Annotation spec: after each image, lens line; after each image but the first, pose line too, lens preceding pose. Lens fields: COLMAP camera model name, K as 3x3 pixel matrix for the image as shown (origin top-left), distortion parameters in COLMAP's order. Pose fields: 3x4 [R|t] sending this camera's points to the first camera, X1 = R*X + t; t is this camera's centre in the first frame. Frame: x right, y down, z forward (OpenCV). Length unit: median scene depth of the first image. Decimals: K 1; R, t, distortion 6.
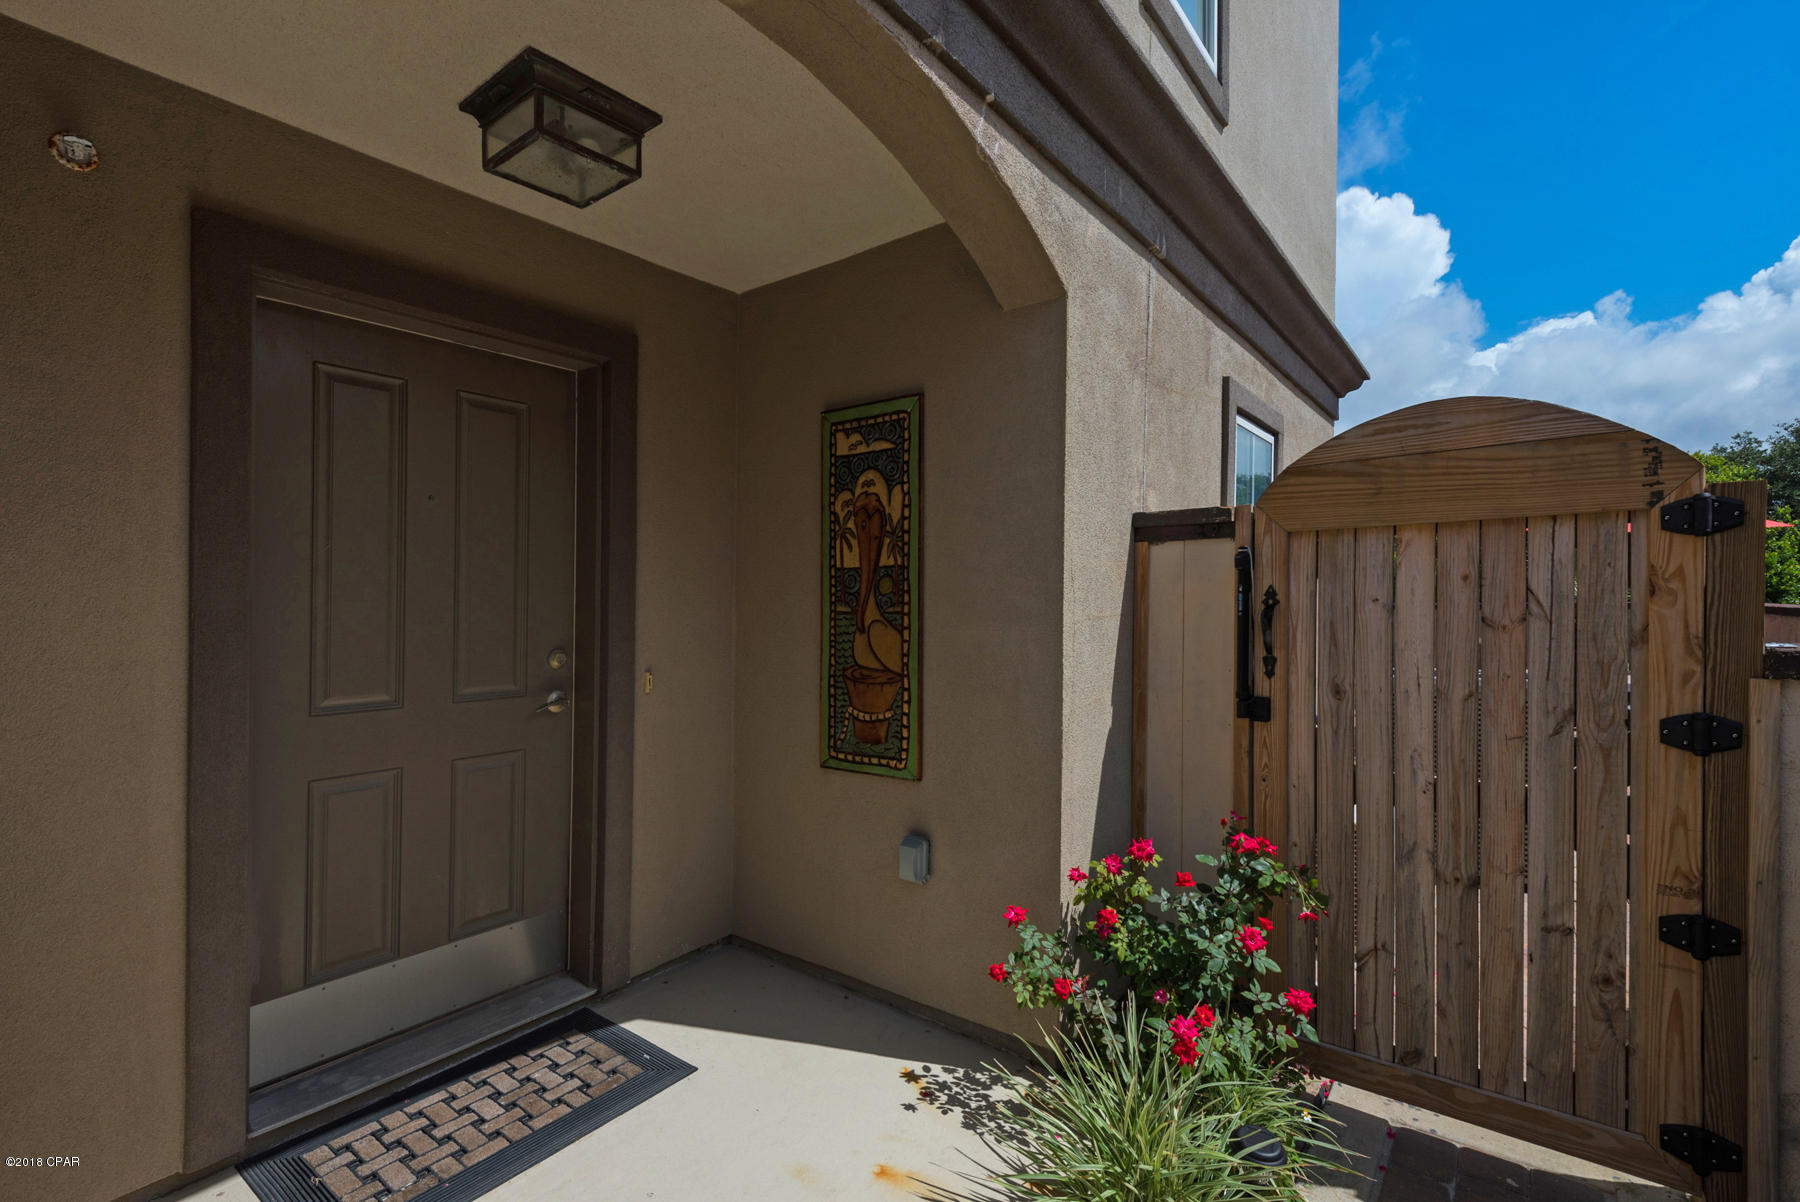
lens RADIAL K [[826.1, 0, 862.5], [0, 826.1, 614.1], [0, 0, 1]] dist [0.000934, -0.001061]
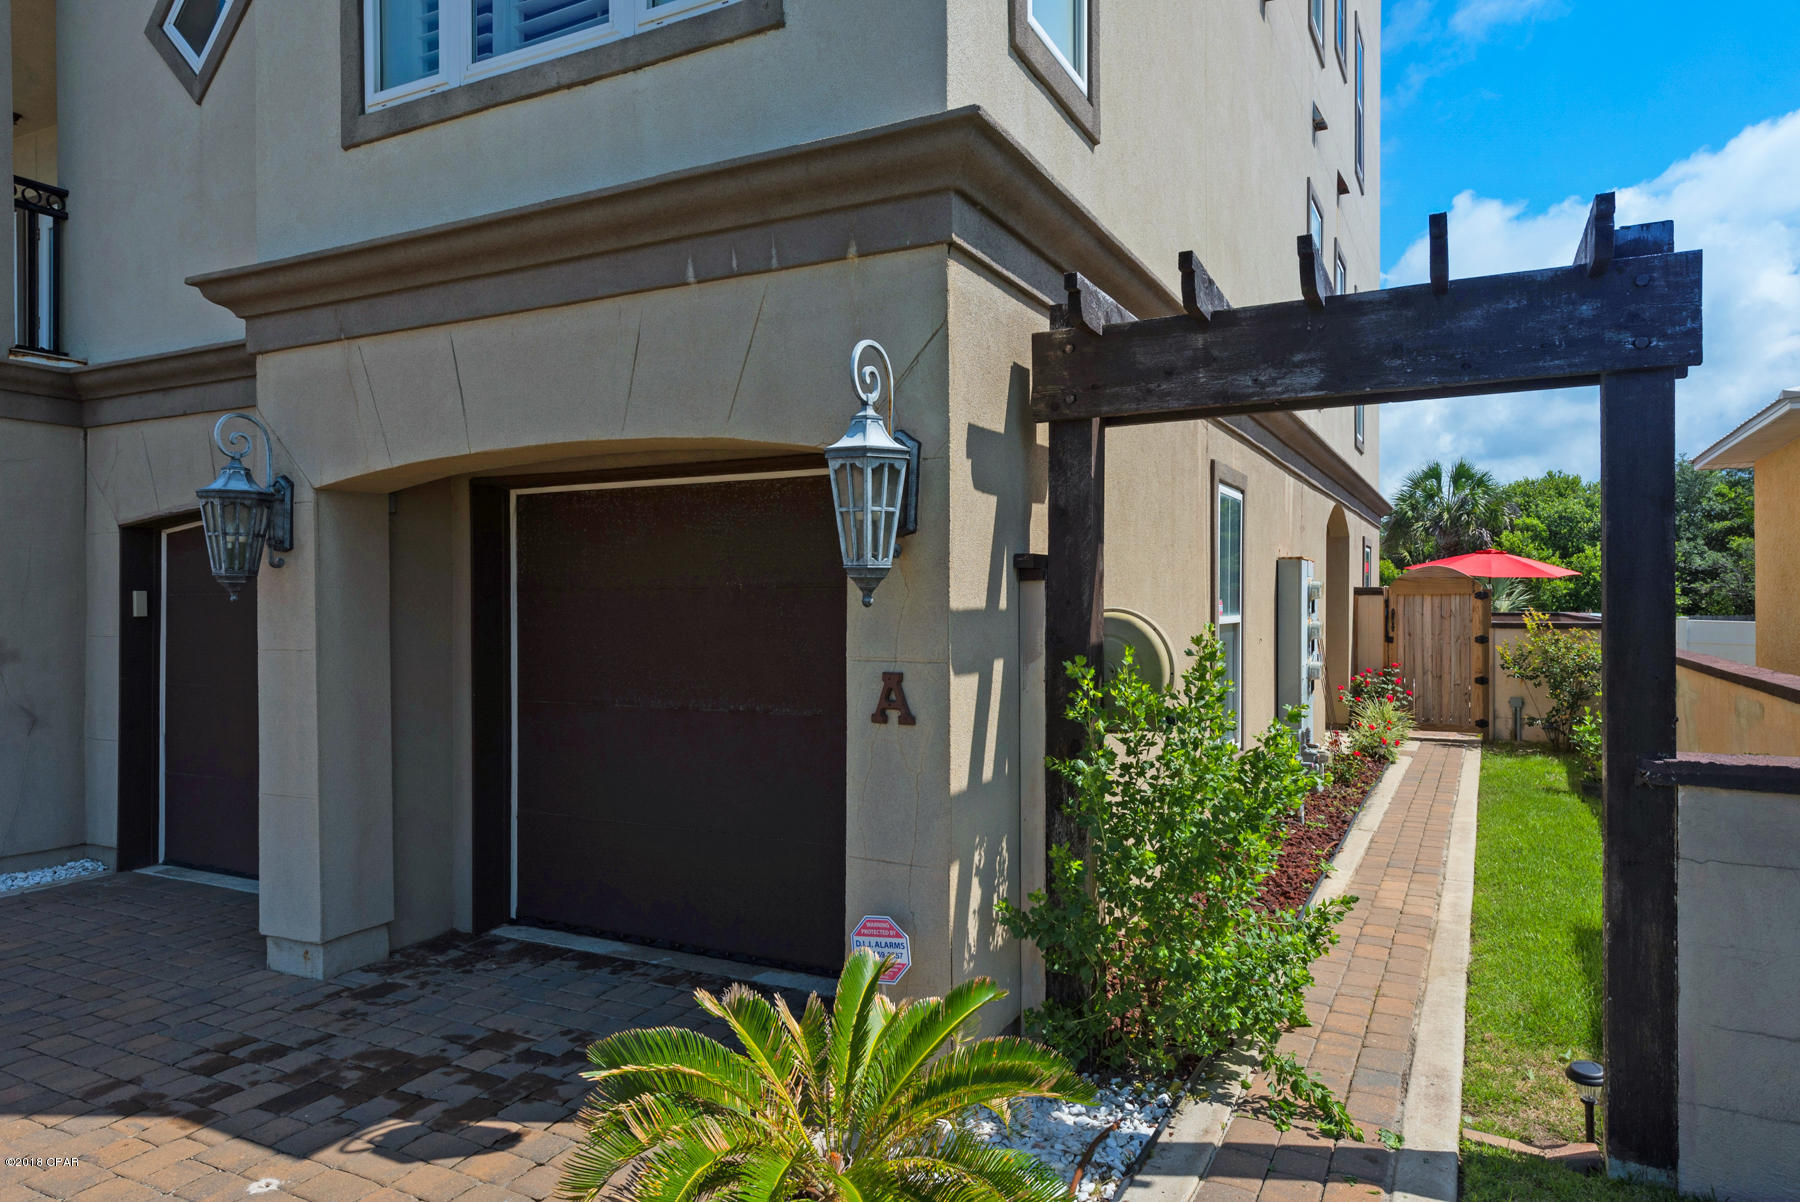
lens RADIAL K [[1160.1, 0, 869.4], [0, 1160.1, 612.5], [0, 0, 1]] dist [0.009782, 0.000692]
pose [[0.983970, 0.003333, 0.178303, -2.748050], [-0.001725, 0.999956, -0.009177, 0.038010], [-0.178326, 0.008722, 0.983933, -3.729504]]
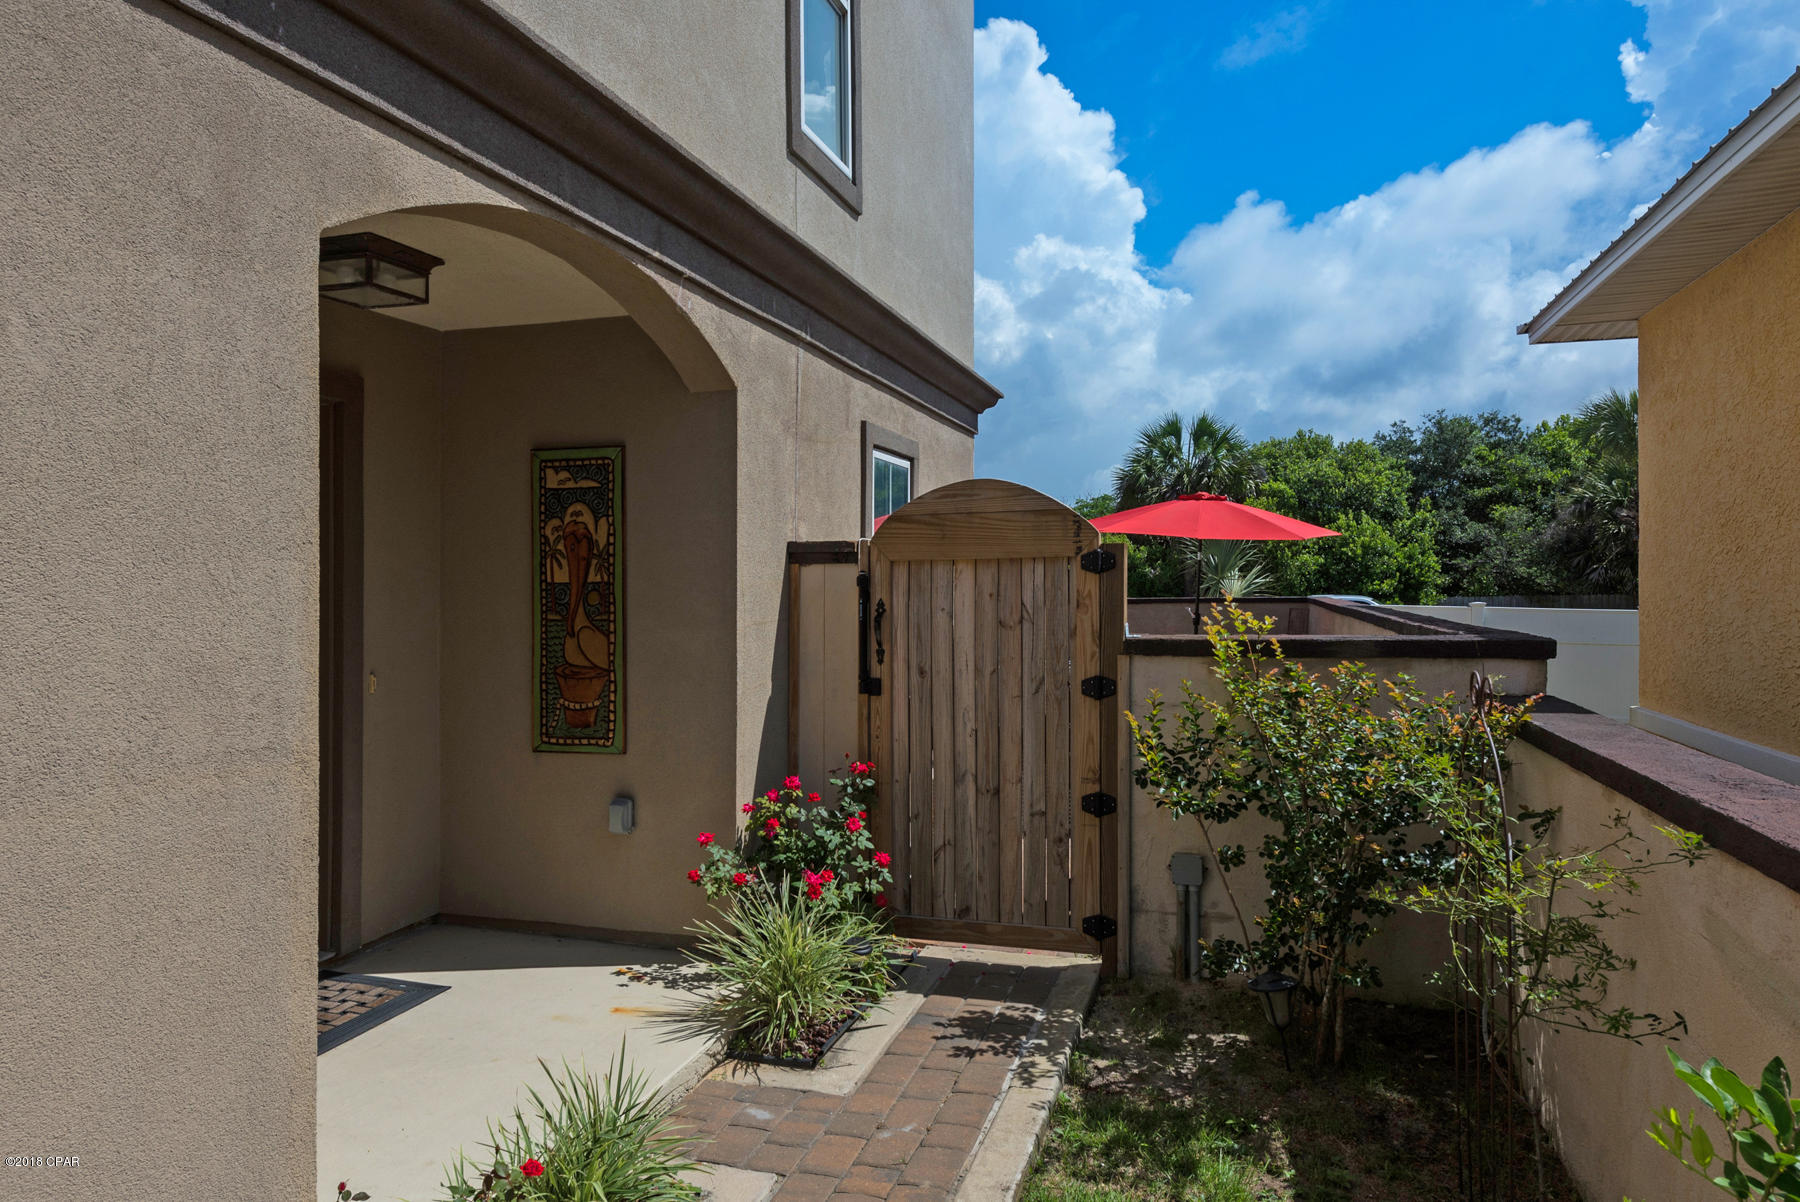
lens RADIAL K [[1190.0, 0, 900.0], [0, 1190.0, 628.1], [0, 0, 1]] dist [0.086917, 0.000419]
pose [[0.926431, -0.012333, 0.376262, -0.223990], [0.005732, 0.999809, 0.018658, -0.020993], [-0.376420, -0.015129, 0.926326, -0.836216]]
